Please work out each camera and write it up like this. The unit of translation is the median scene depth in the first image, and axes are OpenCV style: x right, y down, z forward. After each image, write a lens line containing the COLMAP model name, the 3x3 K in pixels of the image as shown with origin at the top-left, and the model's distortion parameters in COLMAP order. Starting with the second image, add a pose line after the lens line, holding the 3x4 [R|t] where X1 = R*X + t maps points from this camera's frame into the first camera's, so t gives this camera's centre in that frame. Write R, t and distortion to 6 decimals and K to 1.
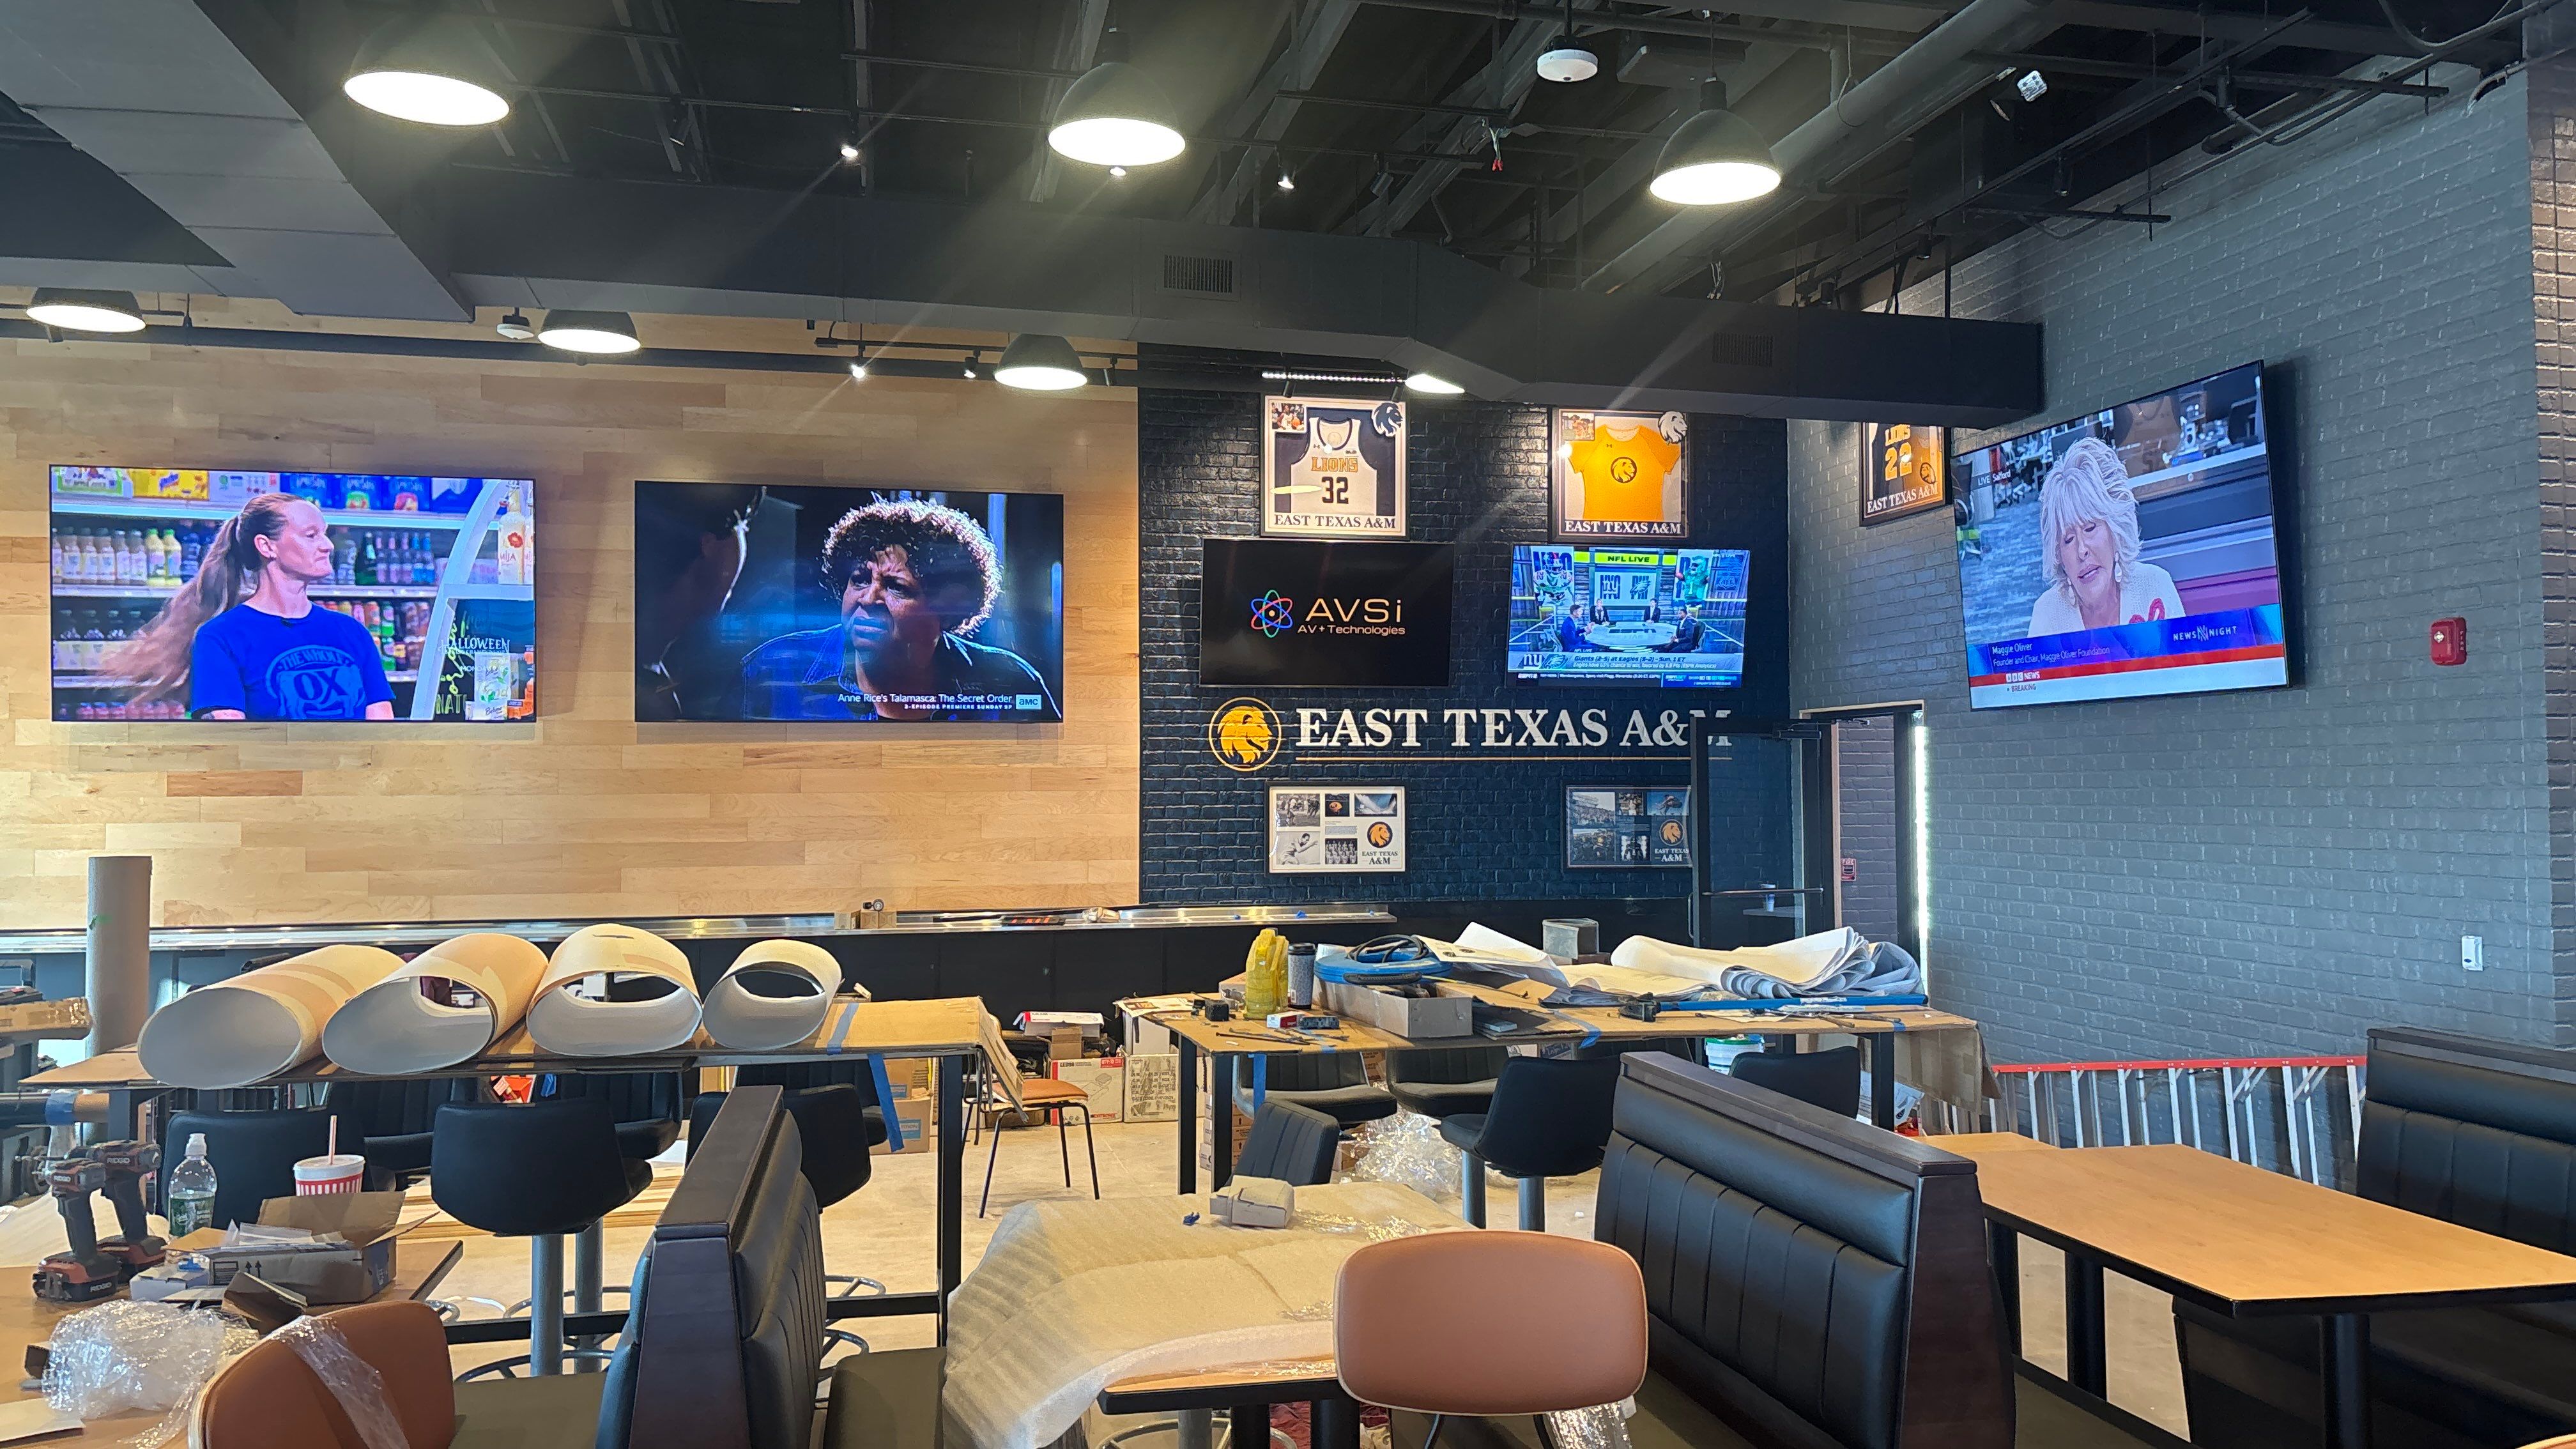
lens RADIAL K [[1848.0, 0, 1279.2], [0, 1848.0, 716.8], [0, 0, 1]] dist [0.058340, -0.063129]
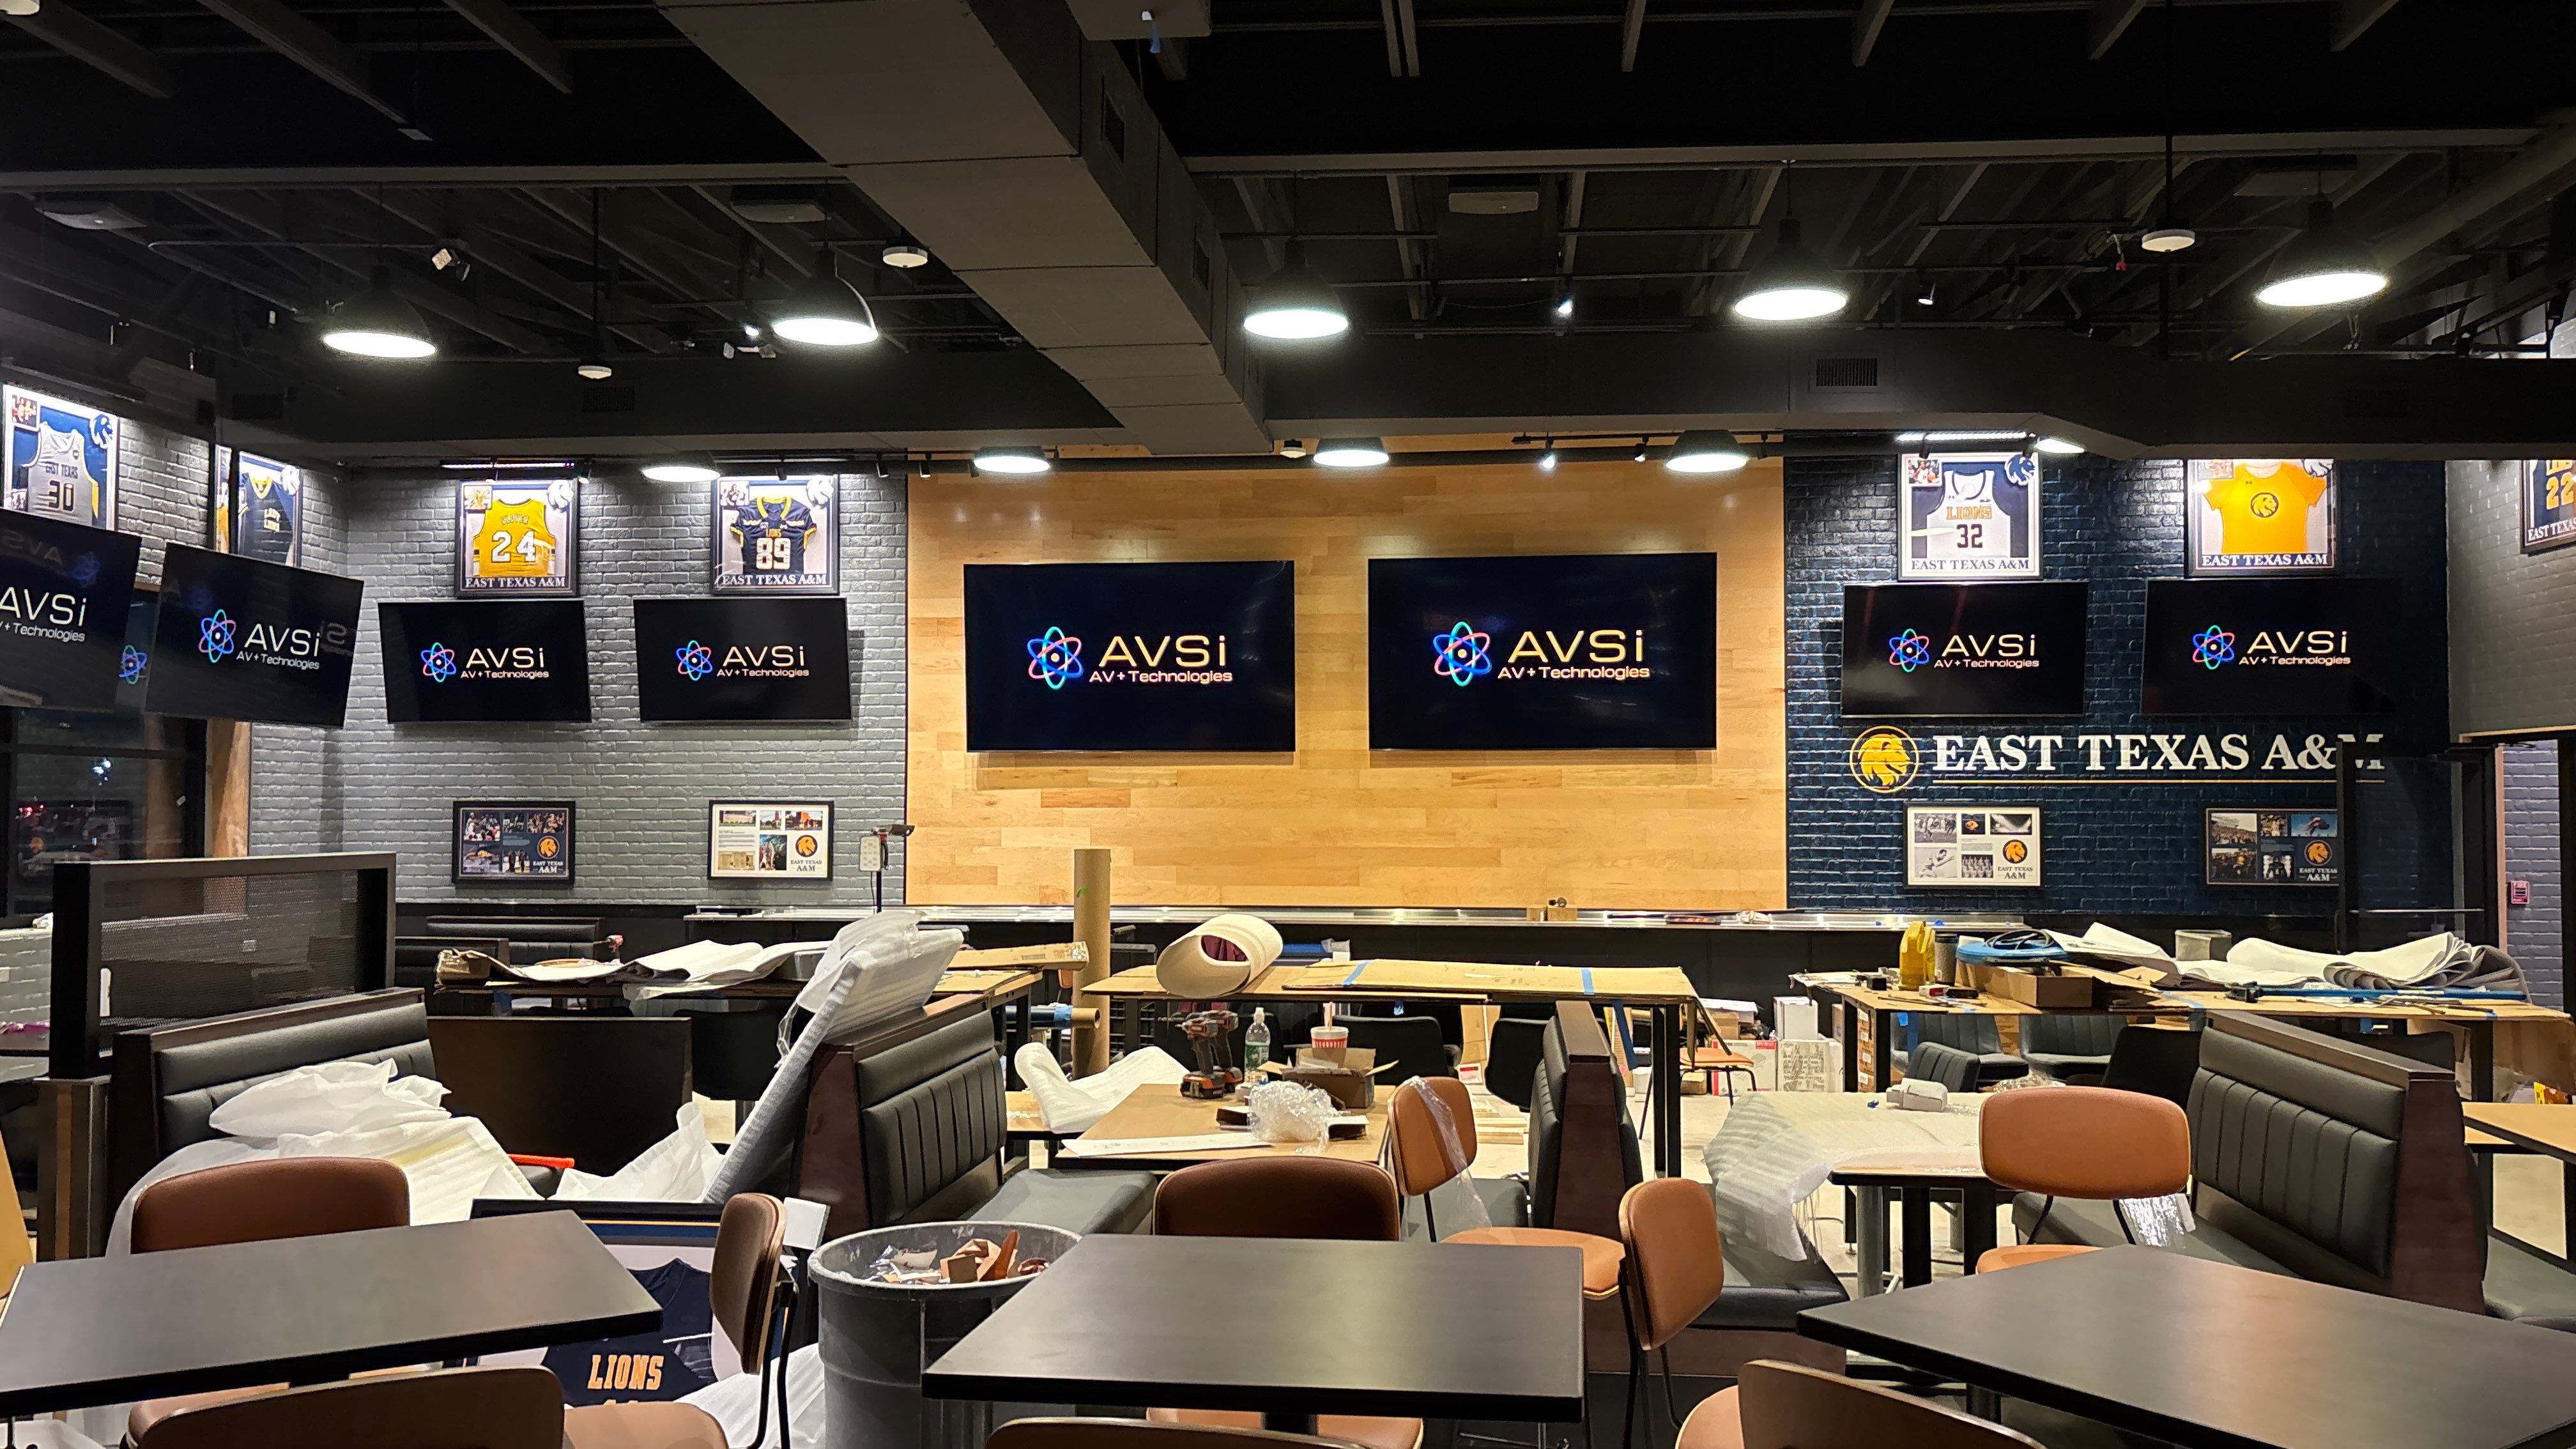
lens RADIAL K [[1848.0, 0, 1300.6], [0, 1848.0, 741.0], [0, 0, 1]] dist [0.058340, -0.063129]
pose [[0.951227, -0.005416, -0.308444, -0.007507], [0.006908, 0.999969, 0.003746, -0.008265], [0.308414, -0.005694, 0.951235, -0.179635]]
